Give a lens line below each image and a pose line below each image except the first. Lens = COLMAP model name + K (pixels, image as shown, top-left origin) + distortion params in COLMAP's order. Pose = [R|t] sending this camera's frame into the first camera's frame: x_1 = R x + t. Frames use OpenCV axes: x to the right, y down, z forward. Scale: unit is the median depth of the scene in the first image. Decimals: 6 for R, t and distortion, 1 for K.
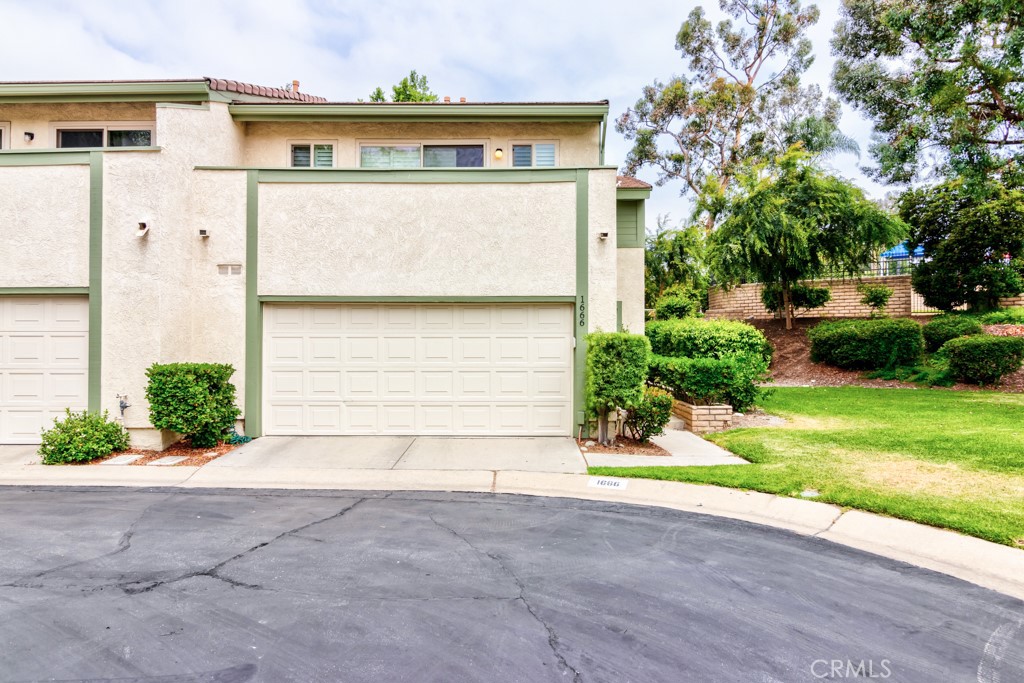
lens RADIAL K [[649.3, 0, 514.6], [0, 649.3, 340.7], [0, 0, 1]] dist [0.034643, -0.005470]
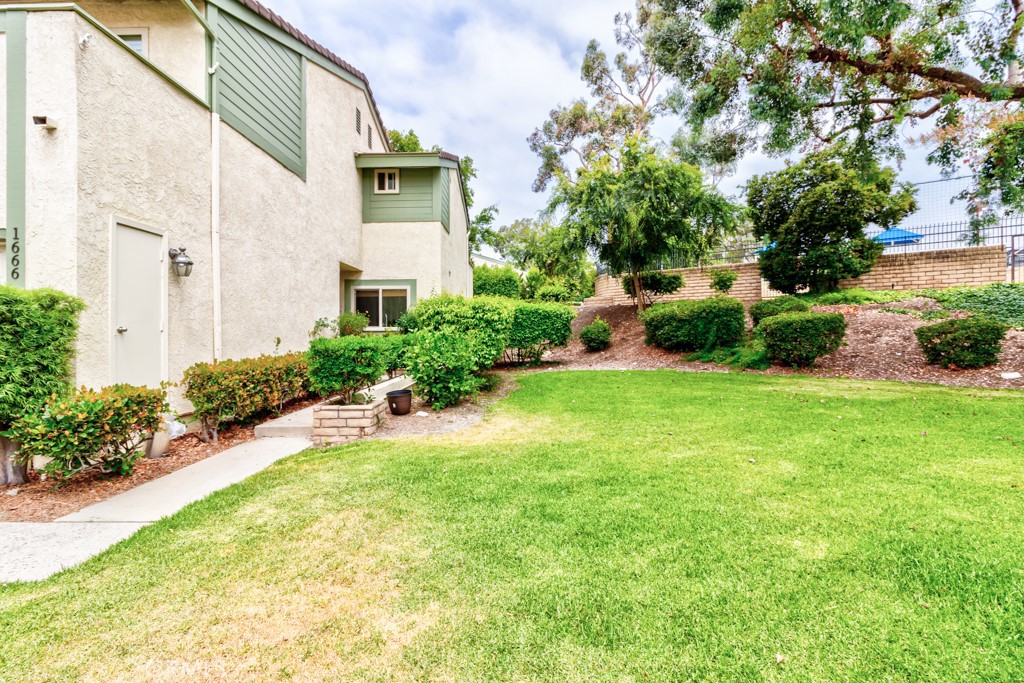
lens RADIAL K [[471.2, 0, 505.5], [0, 471.2, 340.4], [0, 0, 1]] dist [0.007769, 0.000358]
pose [[0.999479, -0.005962, -0.031708, 0.235102], [0.006514, 0.999828, 0.017344, 0.011675], [0.031599, -0.017542, 0.999347, 0.246334]]
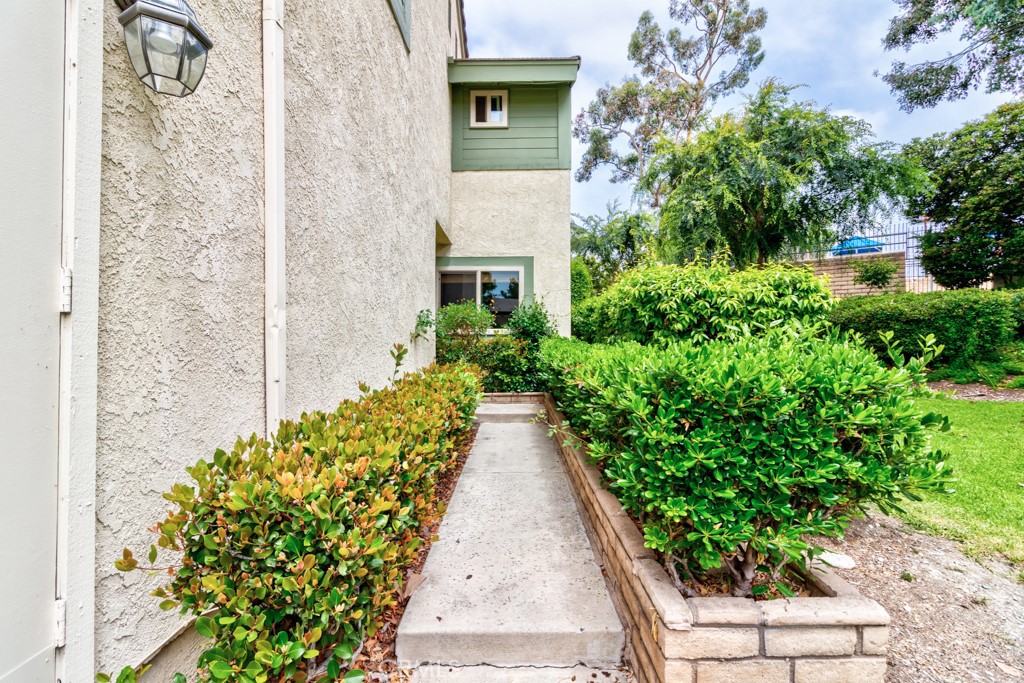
lens RADIAL K [[471.2, 0, 507.7], [0, 471.2, 335.9], [0, 0, 1]] dist [0.007769, 0.000358]
pose [[0.999847, -0.003286, -0.017192, 0.111410], [0.003151, 0.999964, -0.007872, 0.012785], [0.017217, 0.007817, 0.999821, 0.417373]]
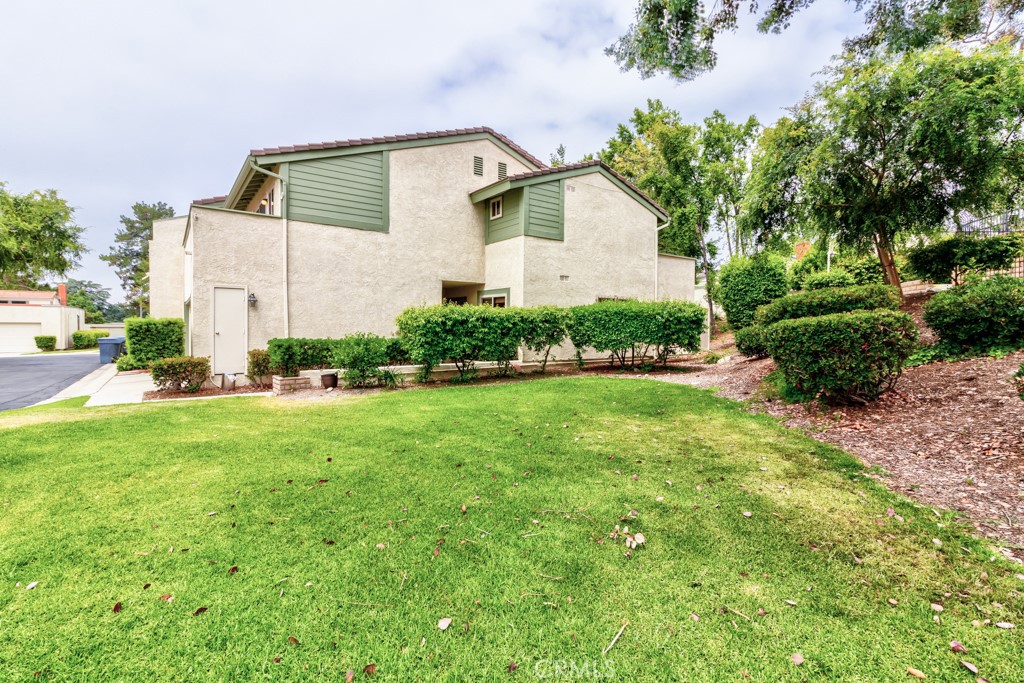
lens RADIAL K [[471.2, 0, 506.8], [0, 471.2, 335.4], [0, 0, 1]] dist [0.007769, 0.000358]
pose [[0.574276, 0.009255, -0.818609, 0.603837], [0.002730, 0.999909, 0.013220, 0.005988], [0.818657, -0.009826, 0.574199, 0.408308]]
